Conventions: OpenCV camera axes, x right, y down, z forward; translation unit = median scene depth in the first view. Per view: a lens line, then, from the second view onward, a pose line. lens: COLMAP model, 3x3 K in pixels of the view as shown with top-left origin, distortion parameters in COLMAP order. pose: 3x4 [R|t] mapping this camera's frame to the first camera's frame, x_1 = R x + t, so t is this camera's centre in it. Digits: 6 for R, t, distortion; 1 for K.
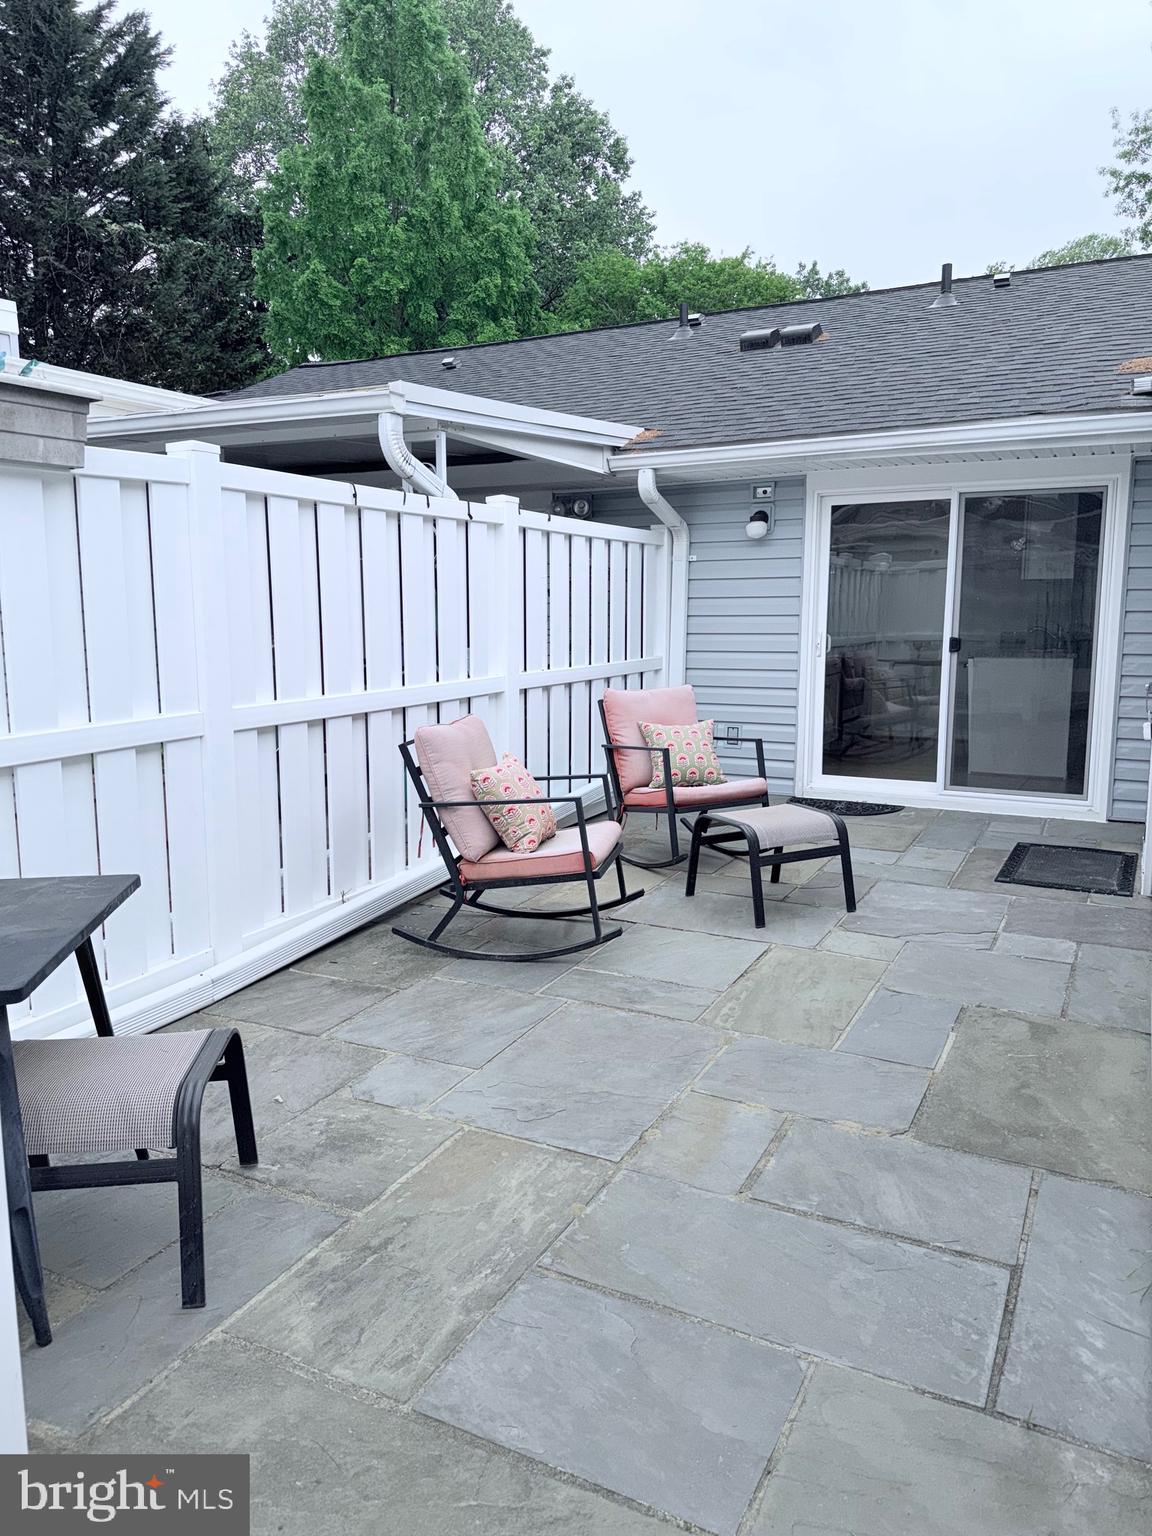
lens RADIAL K [[1074.6, 0, 567.0], [0, 1074.6, 761.3], [0, 0, 1]] dist [0.062103, -0.081673]
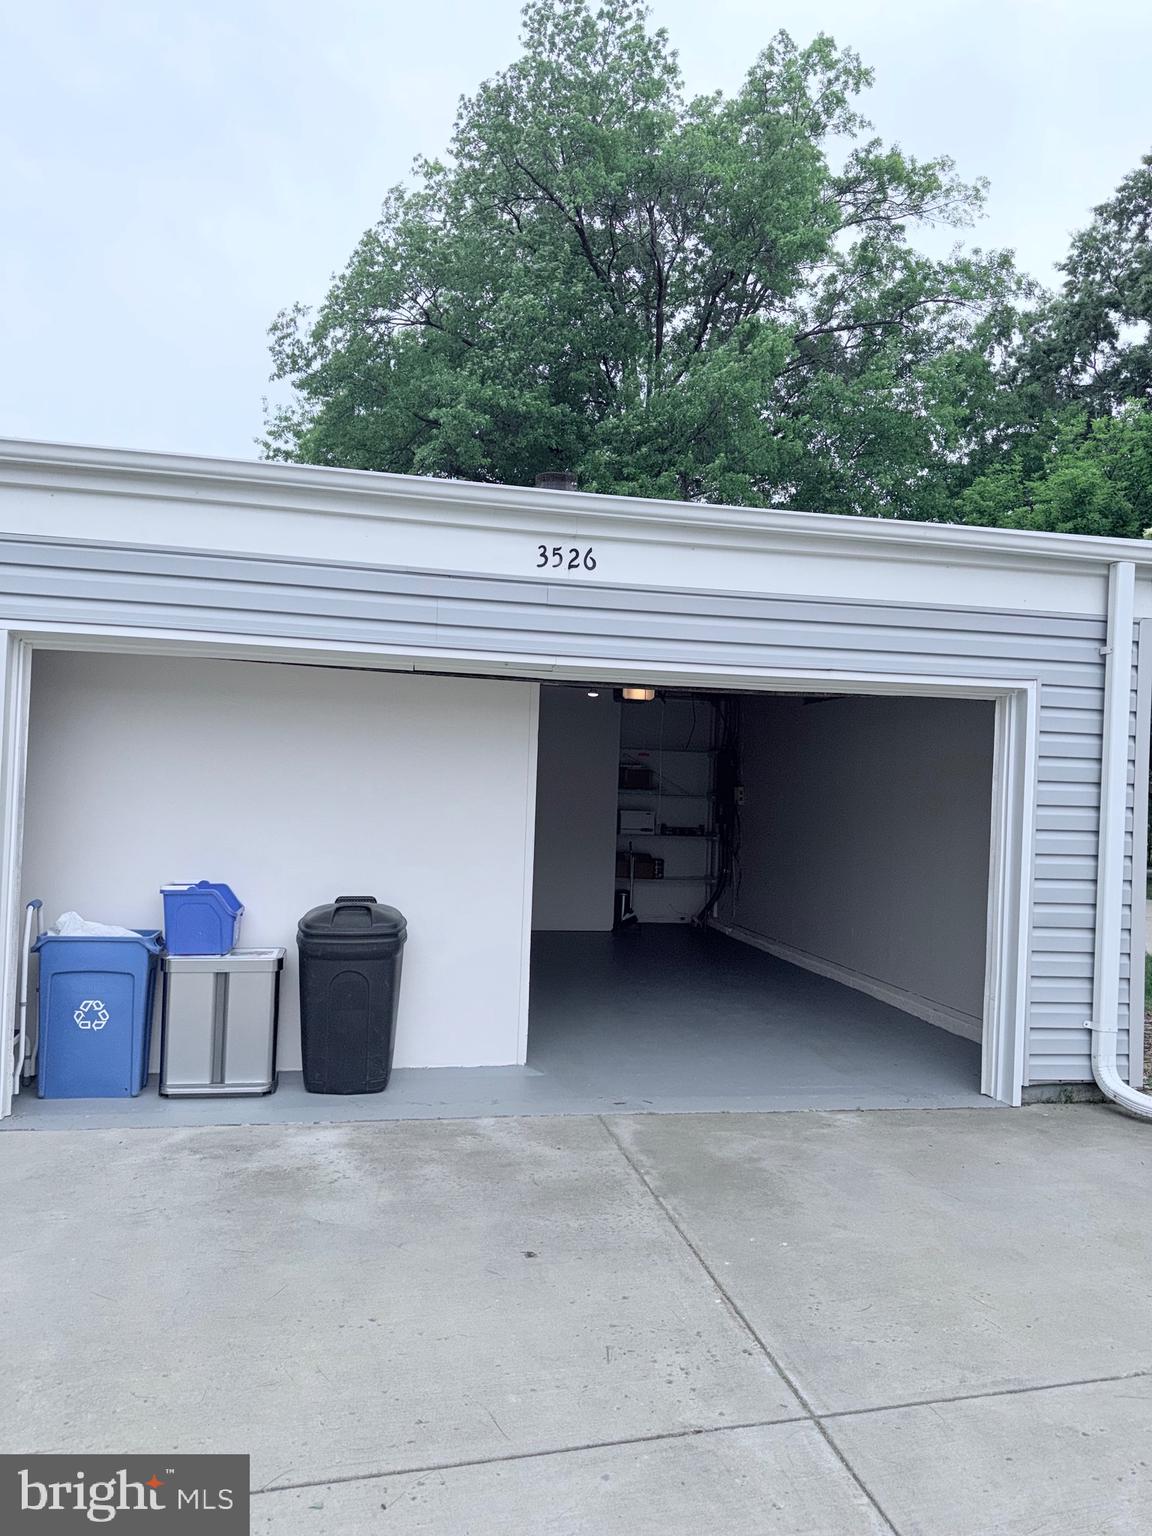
lens RADIAL K [[1074.6, 0, 567.0], [0, 1074.6, 761.3], [0, 0, 1]] dist [0.062103, -0.081673]
pose [[0.773210, 0.040000, 0.632887, -0.155488], [0.059705, 0.988984, -0.135448, 0.226564], [-0.631333, 0.142516, 0.762304, -1.440829]]
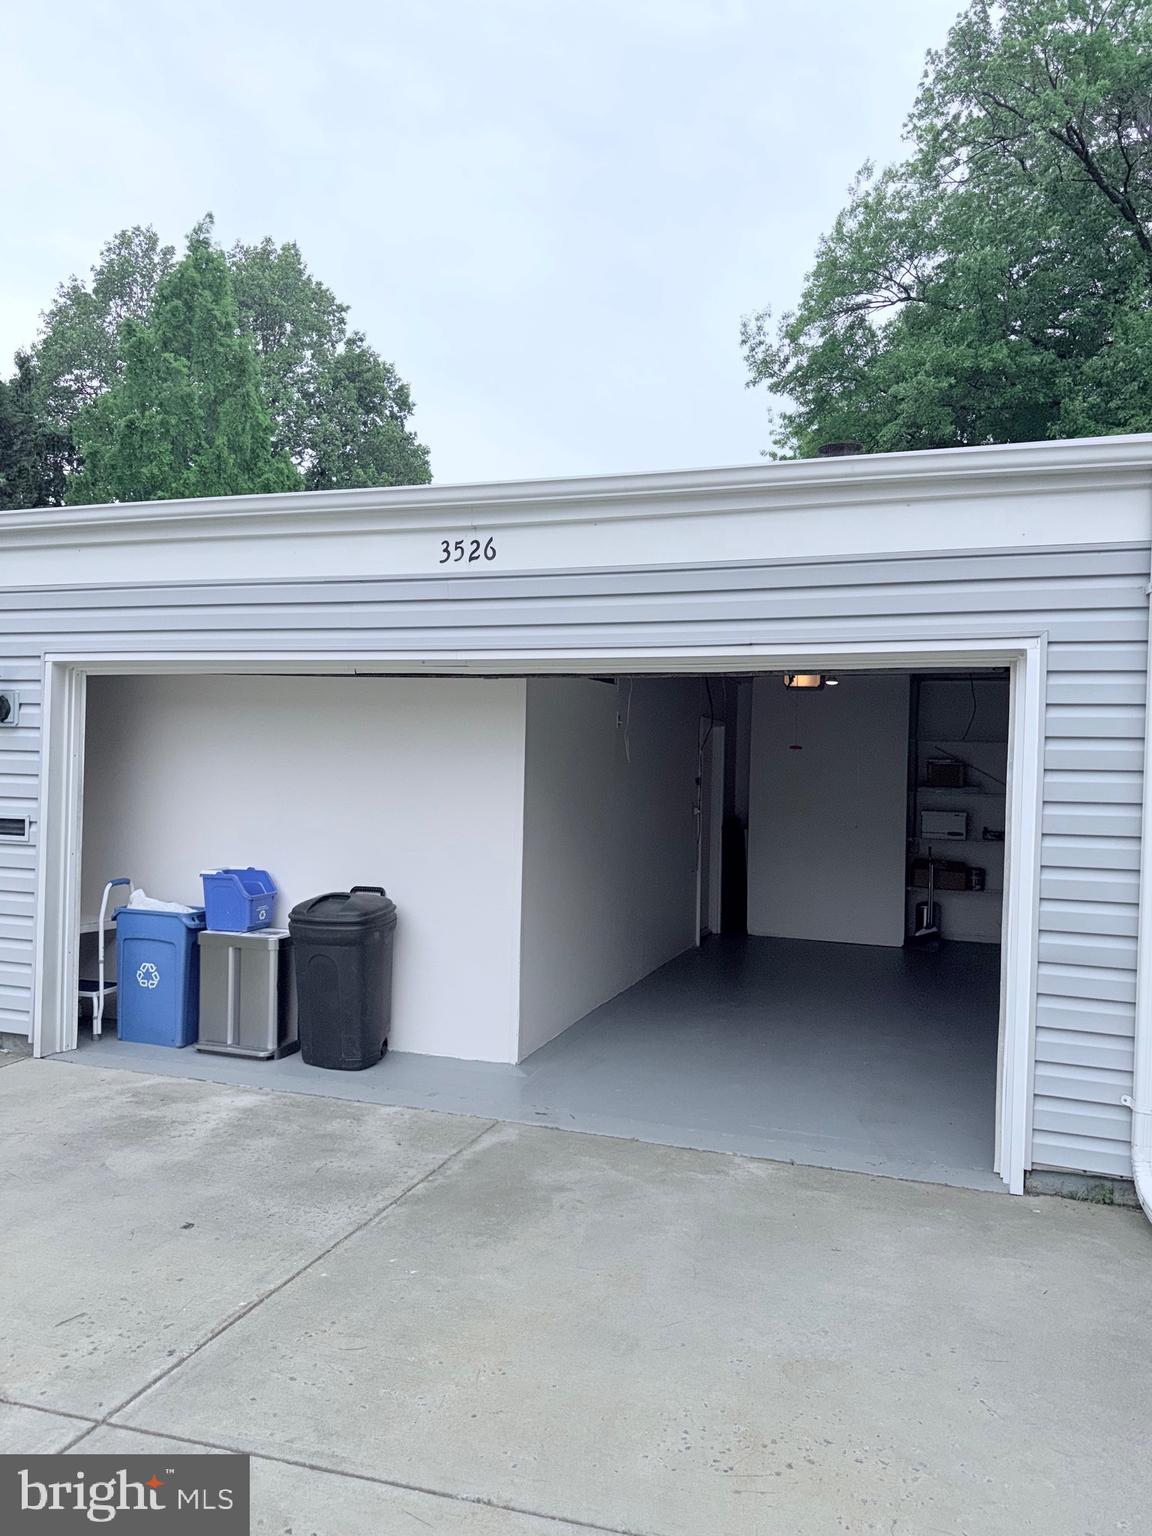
lens RADIAL K [[1074.6, 0, 567.0], [0, 1074.6, 761.3], [0, 0, 1]] dist [0.062103, -0.081673]
pose [[0.987103, 0.023380, 0.158369, 0.647132], [0.001218, 0.988152, -0.153471, 0.255096], [-0.160081, 0.151685, 0.975380, -1.743053]]
